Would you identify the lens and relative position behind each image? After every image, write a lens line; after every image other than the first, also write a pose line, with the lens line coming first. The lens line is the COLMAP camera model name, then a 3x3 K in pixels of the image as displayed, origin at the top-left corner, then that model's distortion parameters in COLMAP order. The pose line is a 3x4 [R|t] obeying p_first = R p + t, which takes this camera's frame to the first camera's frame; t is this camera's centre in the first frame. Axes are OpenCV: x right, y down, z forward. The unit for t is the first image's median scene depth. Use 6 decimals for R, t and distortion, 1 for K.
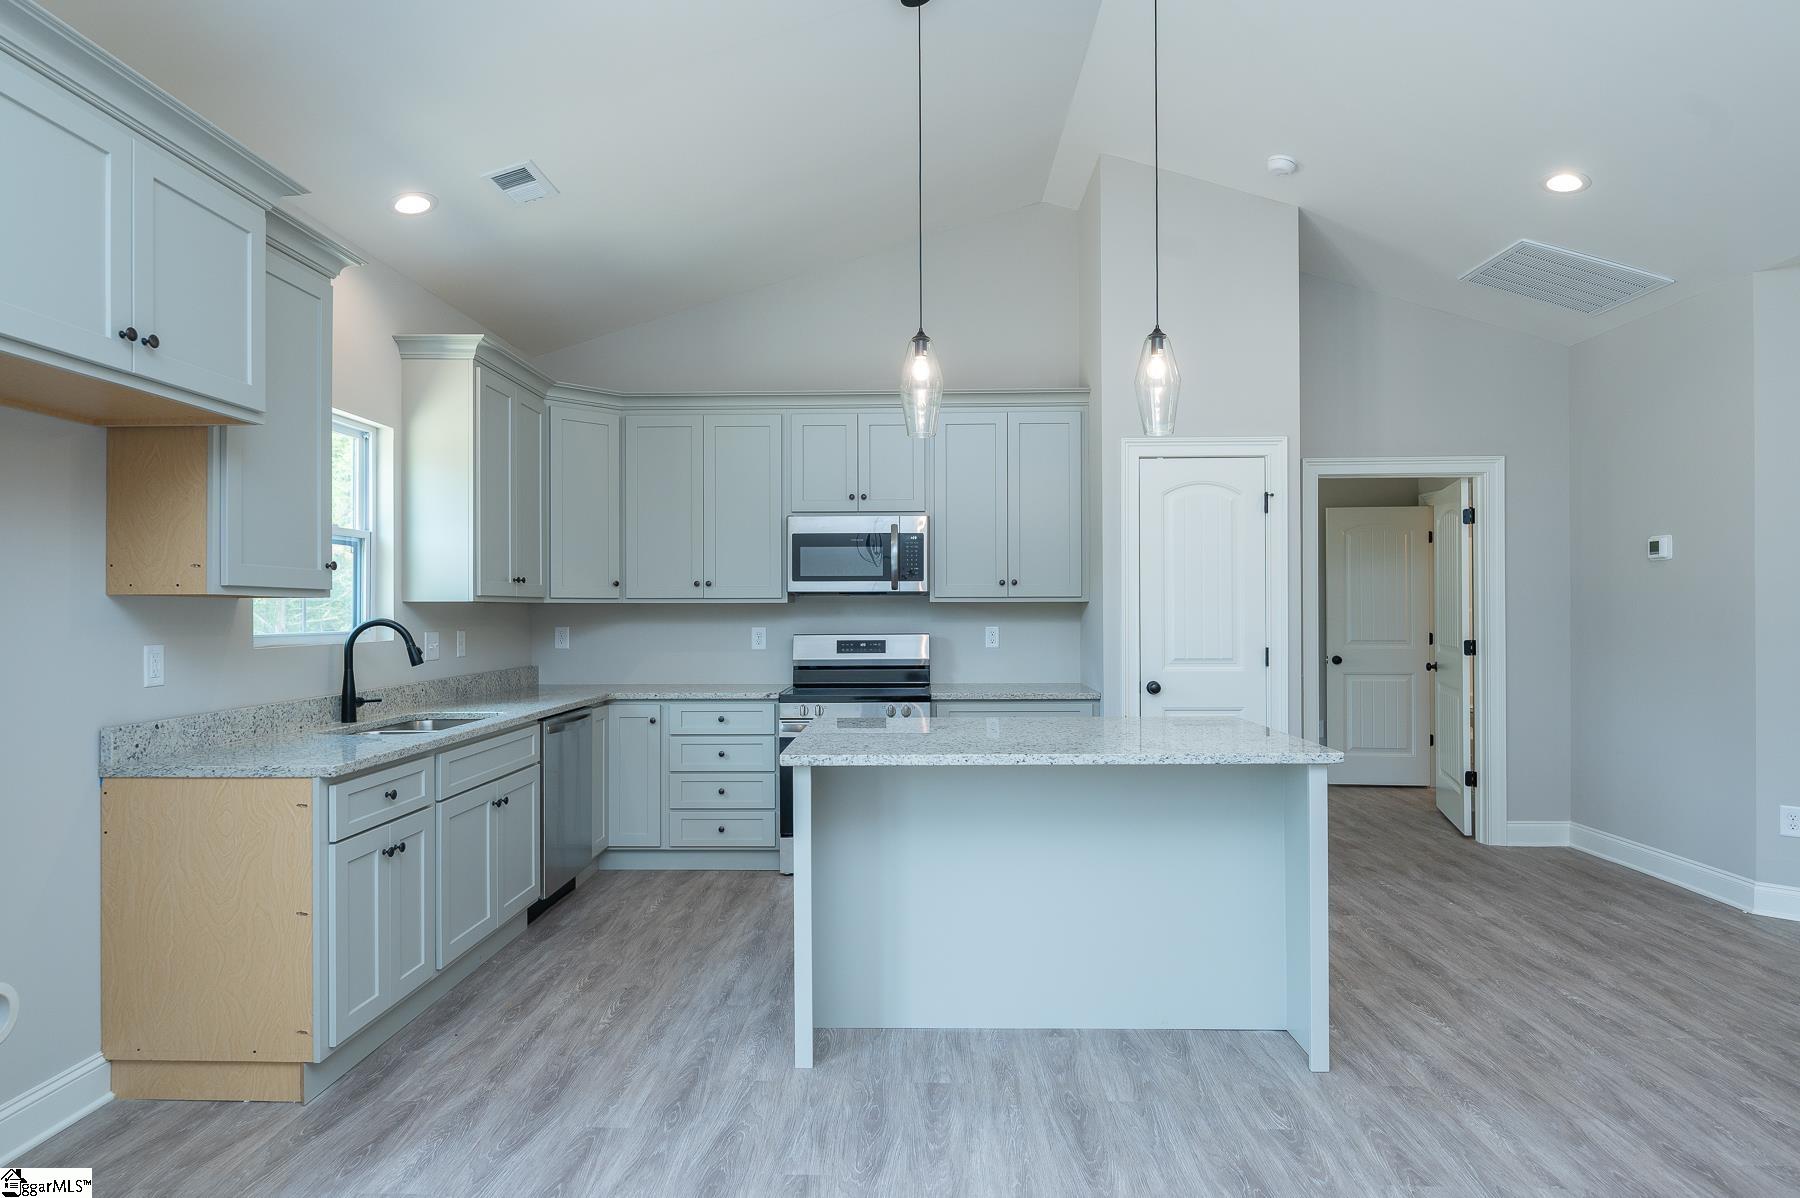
lens RADIAL K [[1022.4, 0, 891.7], [0, 1022.4, 602.4], [0, 0, 1]] dist [-0.001495, 0.000665]
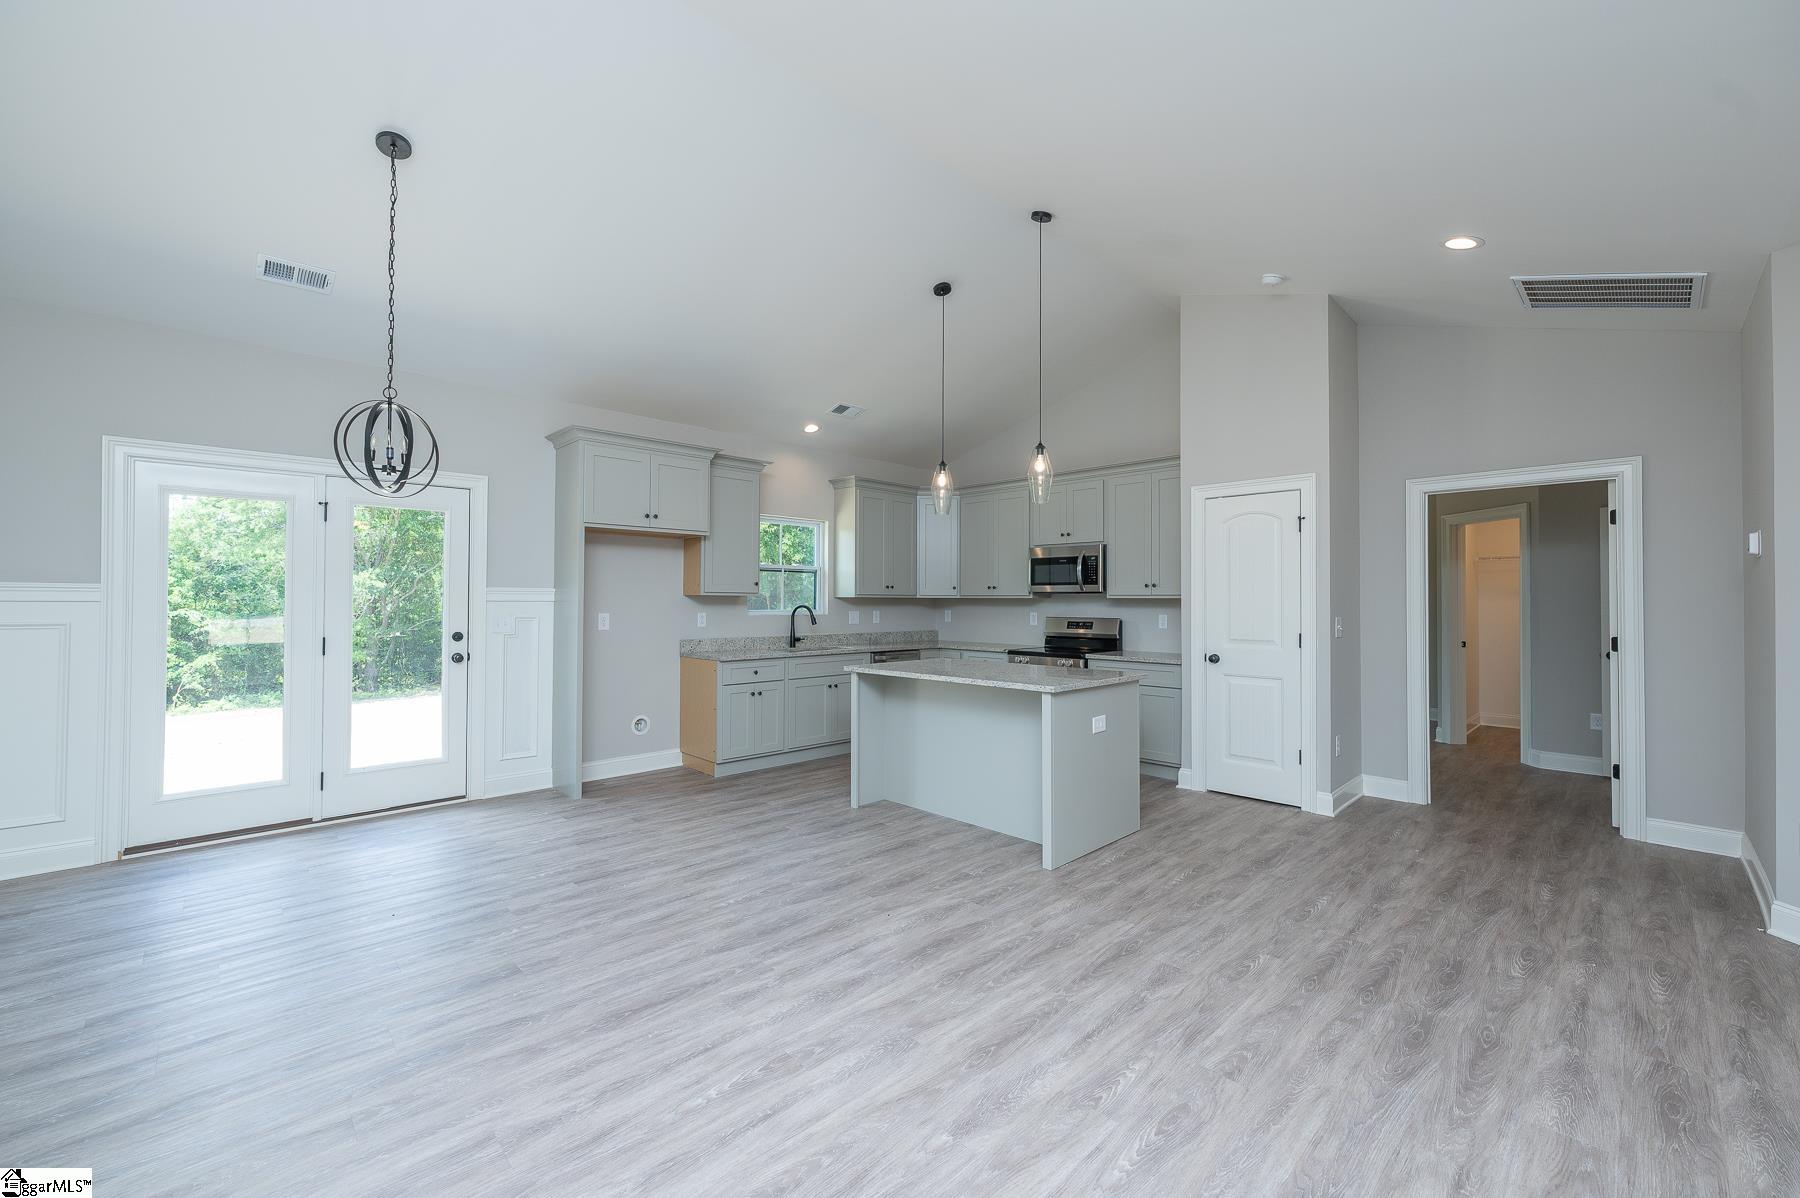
lens RADIAL K [[723.6, 0, 897.9], [0, 723.6, 578.5], [0, 0, 1]] dist [-0.000293, 0.000178]
pose [[0.716679, -0.012833, -0.697285, 0.834417], [-0.001430, 0.999802, -0.019870, -0.011966], [0.697402, 0.015238, 0.716518, -0.059787]]
